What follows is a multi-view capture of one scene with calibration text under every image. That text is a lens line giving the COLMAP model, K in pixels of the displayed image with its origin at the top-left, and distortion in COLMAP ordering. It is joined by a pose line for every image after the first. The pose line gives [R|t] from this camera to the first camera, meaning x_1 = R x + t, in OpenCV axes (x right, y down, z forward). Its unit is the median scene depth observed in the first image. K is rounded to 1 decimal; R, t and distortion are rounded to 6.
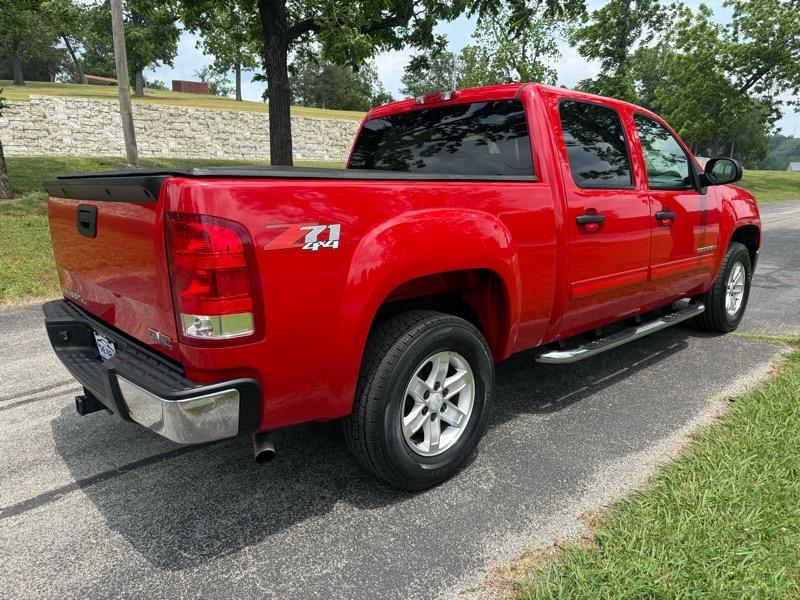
lens RADIAL K [[565.8, 0, 406.1], [0, 565.8, 278.1], [0, 0, 1]] dist [0.032490, -0.032485]
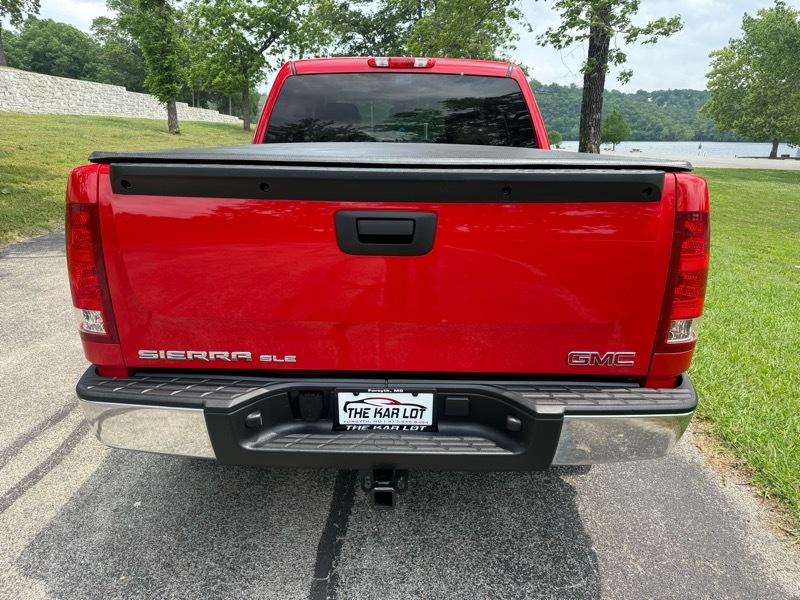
lens RADIAL K [[565.8, 0, 406.1], [0, 565.8, 278.1], [0, 0, 1]] dist [0.032490, -0.032485]
pose [[0.682822, -0.163226, 0.712117, -0.725204], [0.102185, 0.986479, 0.128132, -0.093149], [-0.723403, -0.014723, 0.690269, 0.362914]]
